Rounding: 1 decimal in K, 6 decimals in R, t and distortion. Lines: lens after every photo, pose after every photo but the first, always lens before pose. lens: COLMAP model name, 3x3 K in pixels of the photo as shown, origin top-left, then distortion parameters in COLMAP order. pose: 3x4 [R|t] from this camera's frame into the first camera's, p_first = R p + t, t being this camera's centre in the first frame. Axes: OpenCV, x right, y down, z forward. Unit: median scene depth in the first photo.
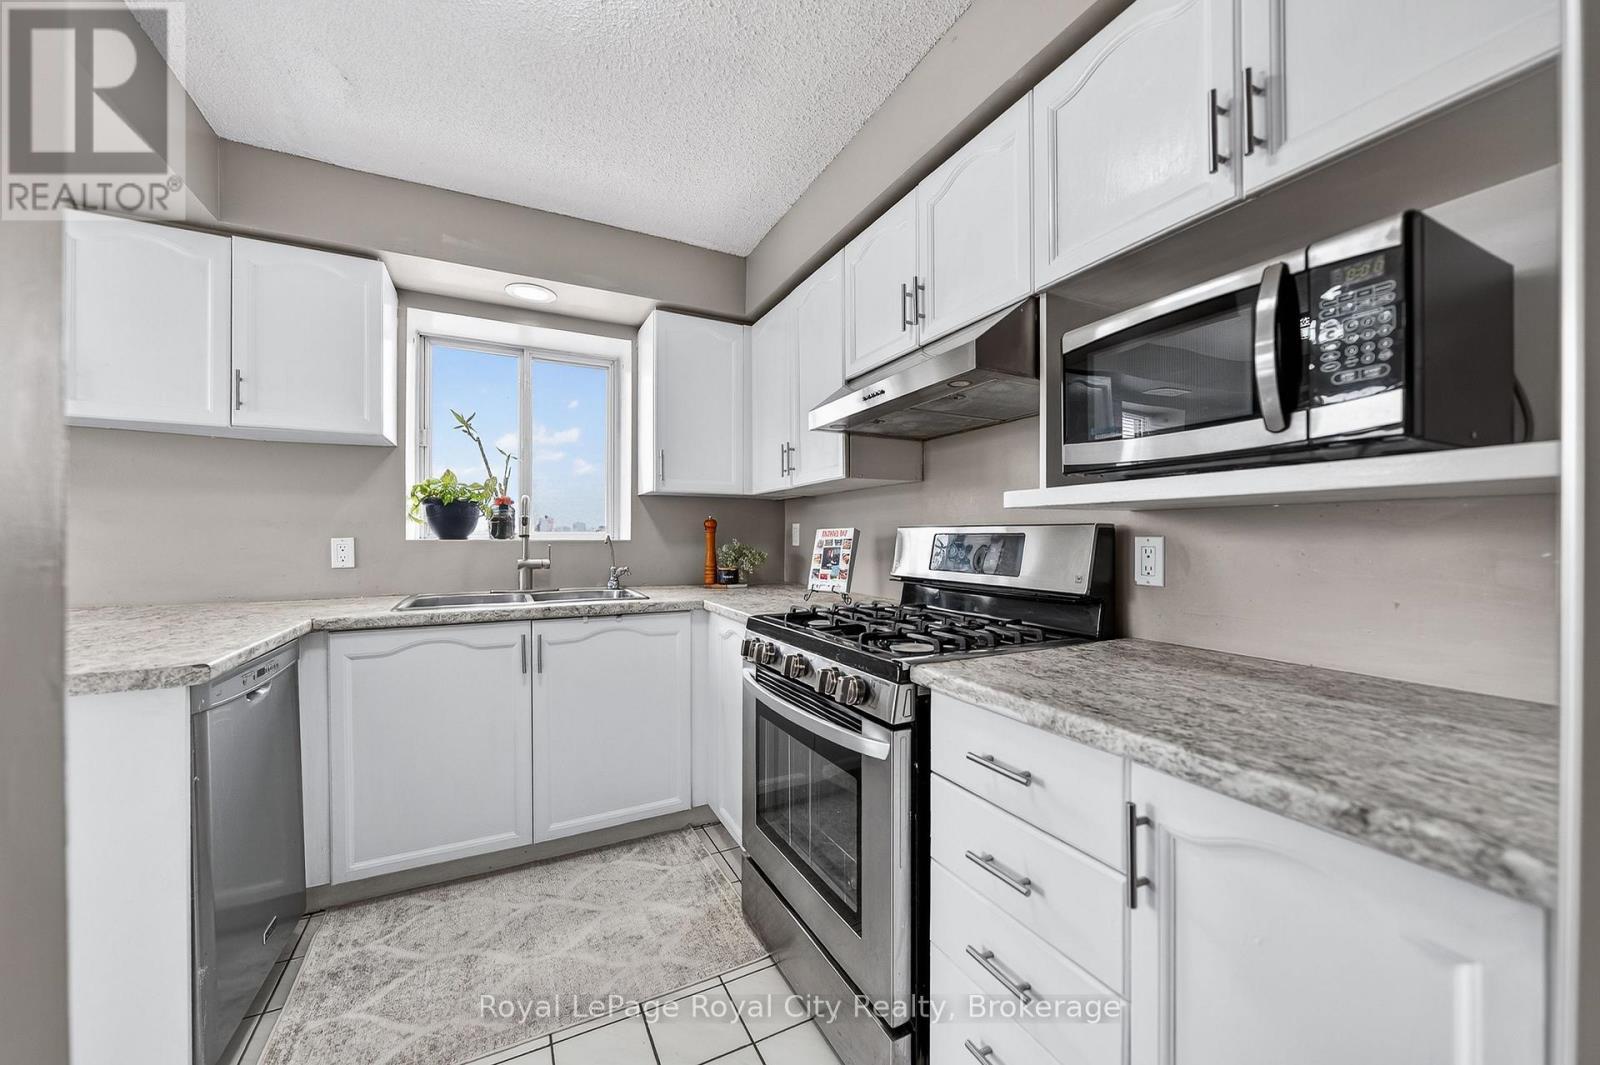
lens RADIAL K [[596.2, 0, 830.5], [0, 596.2, 533.0], [0, 0, 1]] dist [-0.000161, 0.000094]
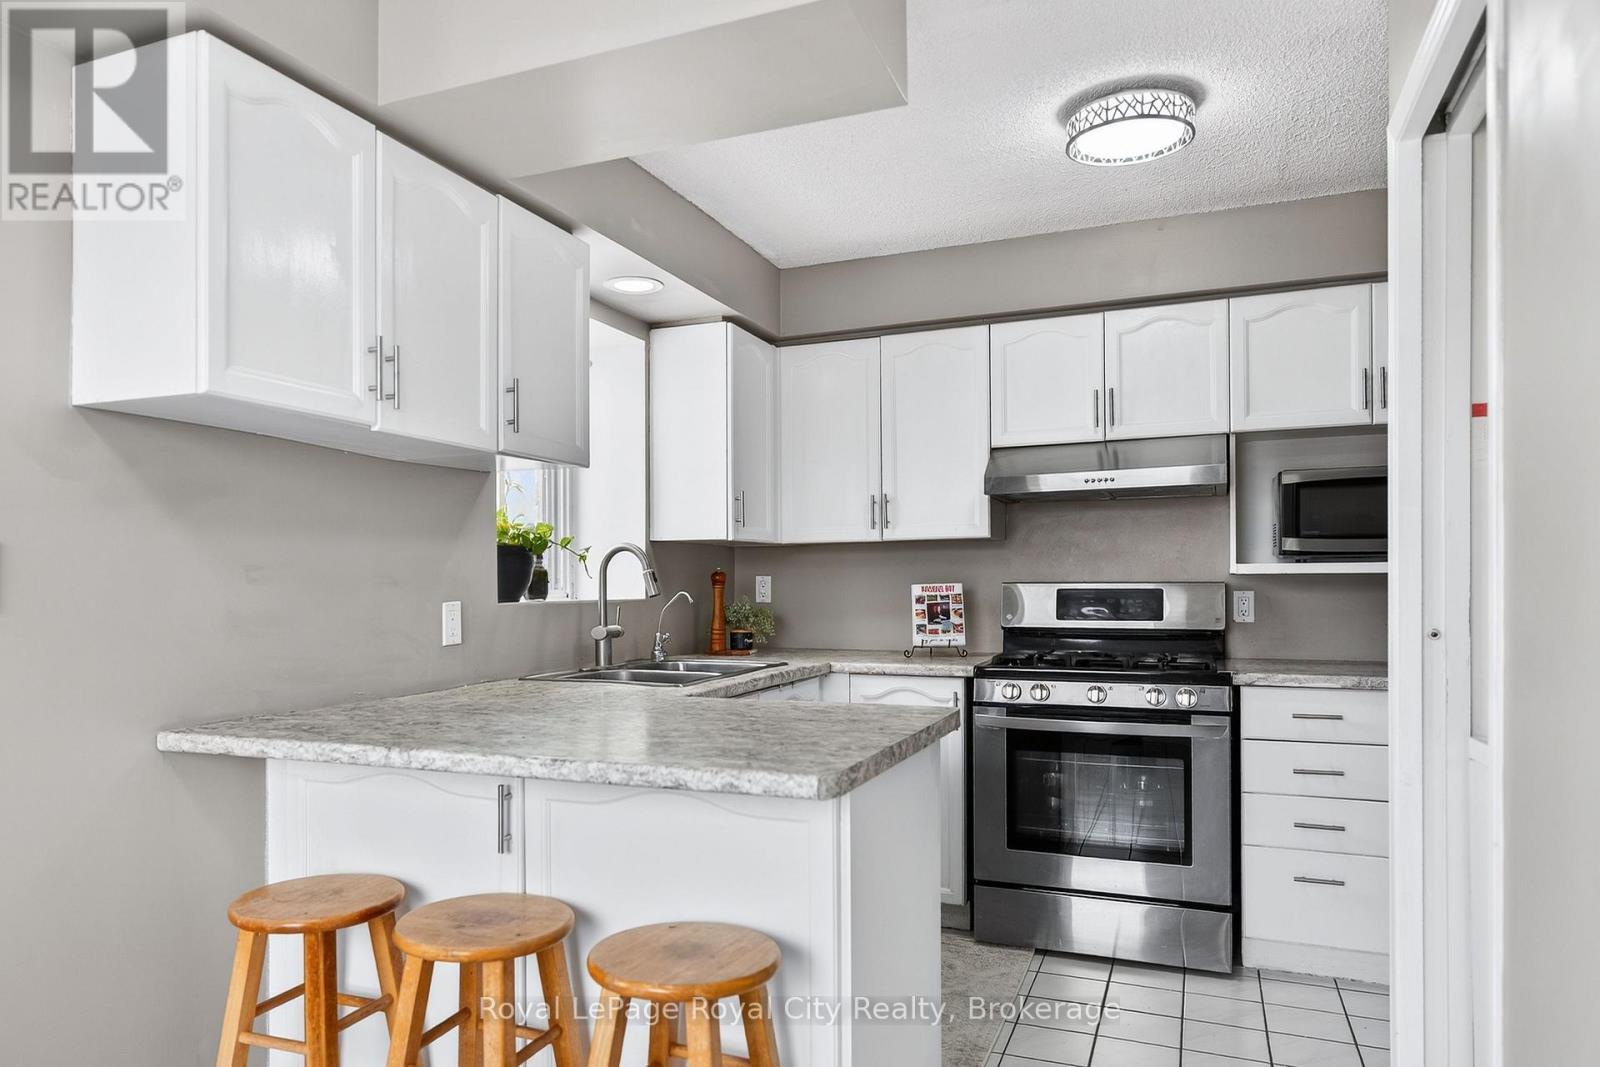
lens RADIAL K [[1015.8, 0, 807.3], [0, 1015.8, 583.1], [0, 0, 1]] dist [0.001746, -0.000246]
pose [[0.770551, -0.005664, 0.637353, -1.290744], [0.002815, 0.999981, 0.005483, -0.019458], [-0.637372, -0.002431, 0.770552, -0.189915]]
